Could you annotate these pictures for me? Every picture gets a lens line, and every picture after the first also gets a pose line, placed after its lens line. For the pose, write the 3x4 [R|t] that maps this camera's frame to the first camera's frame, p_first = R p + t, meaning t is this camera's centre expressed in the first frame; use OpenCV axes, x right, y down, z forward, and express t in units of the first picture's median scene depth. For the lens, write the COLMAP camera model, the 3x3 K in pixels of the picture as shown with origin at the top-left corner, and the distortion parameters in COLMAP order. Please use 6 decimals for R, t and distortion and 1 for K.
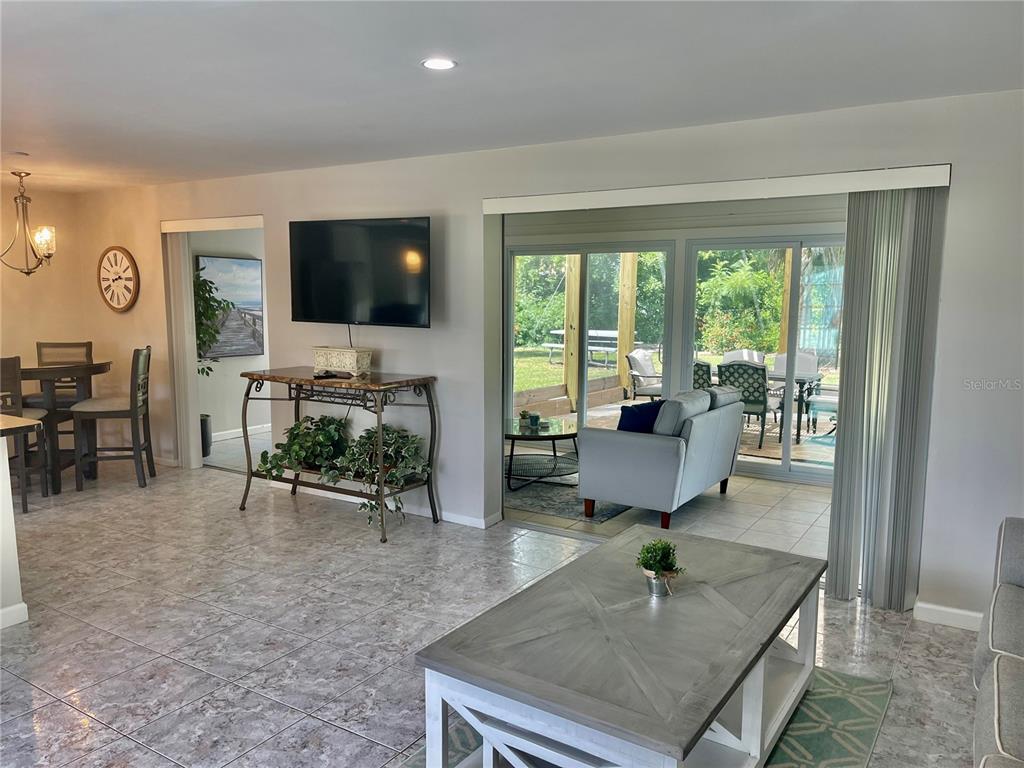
lens RADIAL K [[767.5, 0, 521.6], [0, 767.5, 385.6], [0, 0, 1]] dist [0.052534, -0.074328]
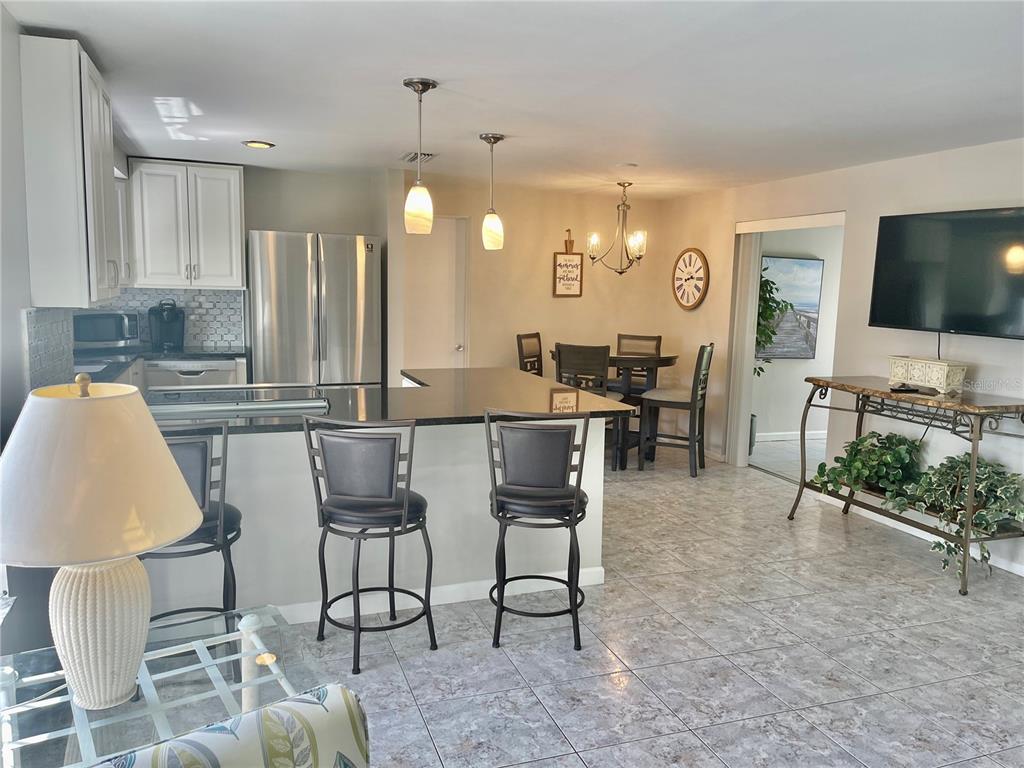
lens RADIAL K [[767.5, 0, 515.4], [0, 767.5, 387.8], [0, 0, 1]] dist [0.052534, -0.074328]
pose [[0.785675, 0.099011, -0.610665, -0.061401], [-0.098651, 0.994530, 0.034326, -0.001303], [0.610723, 0.033274, 0.791145, 0.024652]]
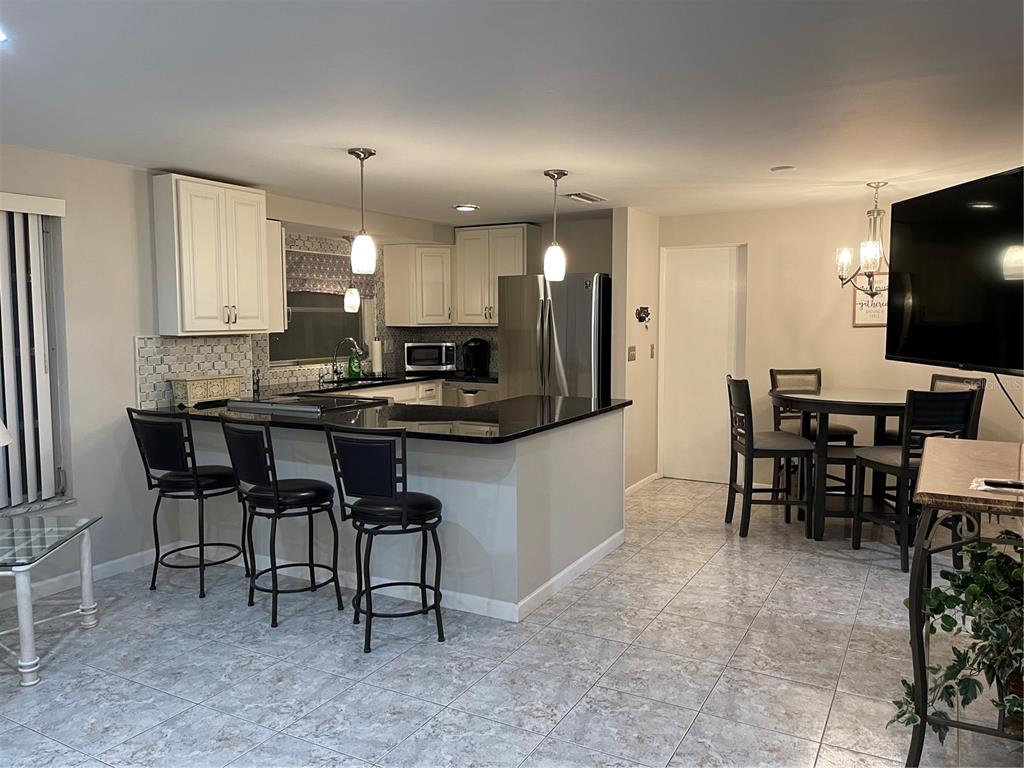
lens RADIAL K [[767.5, 0, 513.1], [0, 767.5, 364.5], [0, 0, 1]] dist [0.052534, -0.074328]
pose [[0.057839, 0.053827, -0.996874, 0.263266], [-0.121295, 0.991527, 0.046500, -0.062729], [0.990930, 0.118226, 0.063878, 0.605240]]
